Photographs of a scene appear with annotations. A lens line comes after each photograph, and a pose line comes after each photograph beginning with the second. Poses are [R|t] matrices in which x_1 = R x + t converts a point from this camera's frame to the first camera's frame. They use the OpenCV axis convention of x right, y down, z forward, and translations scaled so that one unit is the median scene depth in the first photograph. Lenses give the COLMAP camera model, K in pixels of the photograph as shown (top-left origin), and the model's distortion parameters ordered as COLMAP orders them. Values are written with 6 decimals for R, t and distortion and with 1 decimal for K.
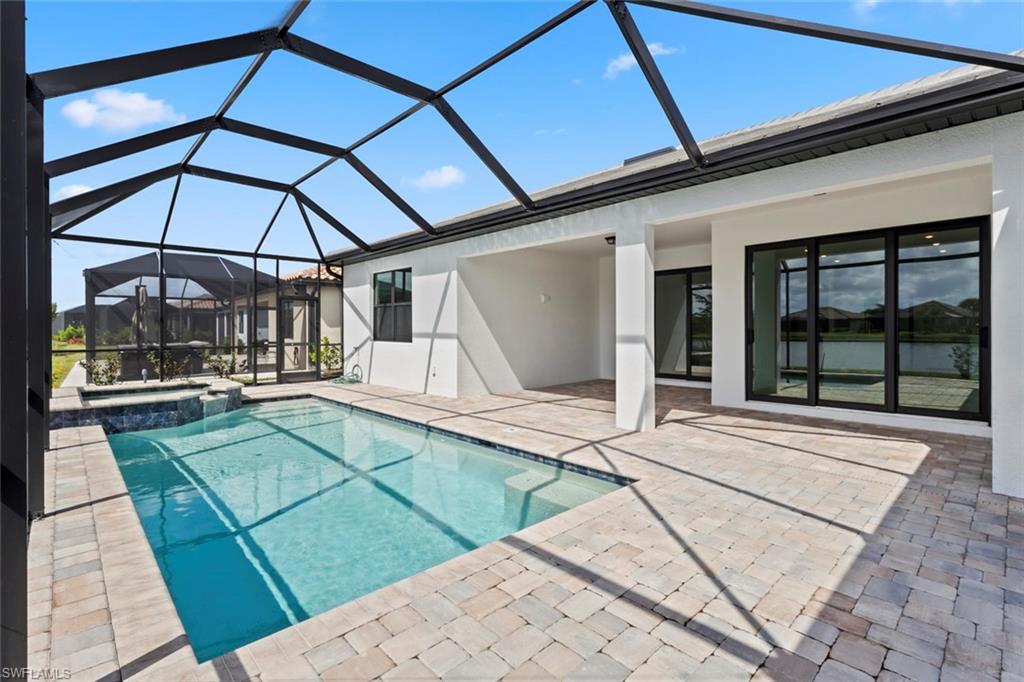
lens RADIAL K [[472.5, 0, 515.5], [0, 472.5, 340.8], [0, 0, 1]] dist [0.005381, 0.000302]
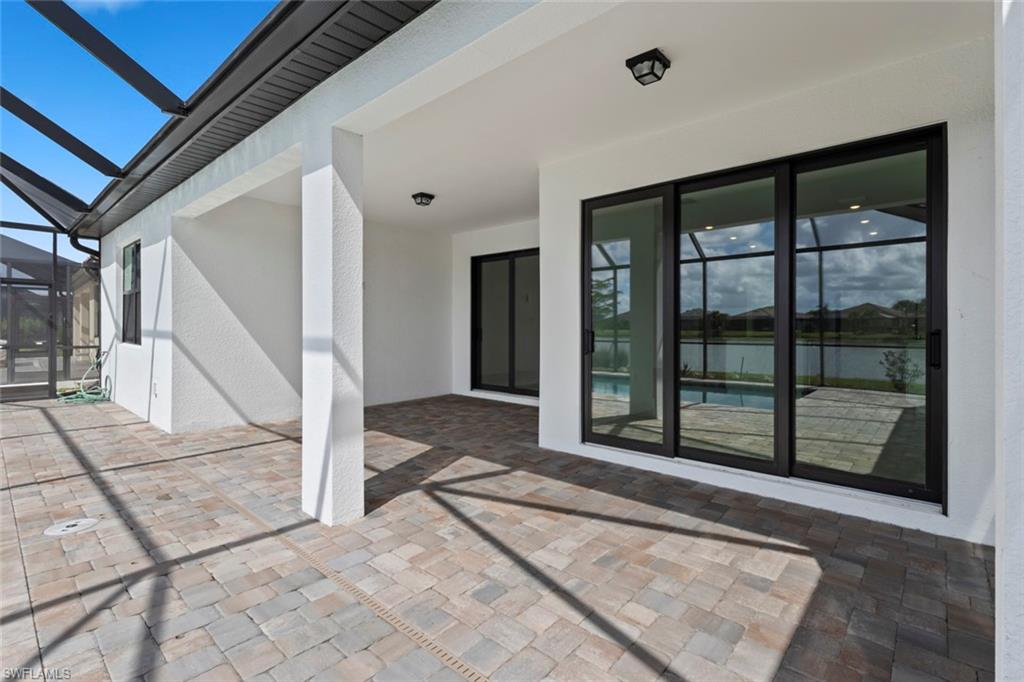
lens RADIAL K [[472.5, 0, 513.5], [0, 472.5, 336.2], [0, 0, 1]] dist [0.005381, 0.000302]
pose [[0.996967, 0.005565, 0.077633, 0.274909], [-0.005162, 0.999972, -0.005396, -0.009520], [-0.077660, 0.004979, 0.996967, 0.293876]]
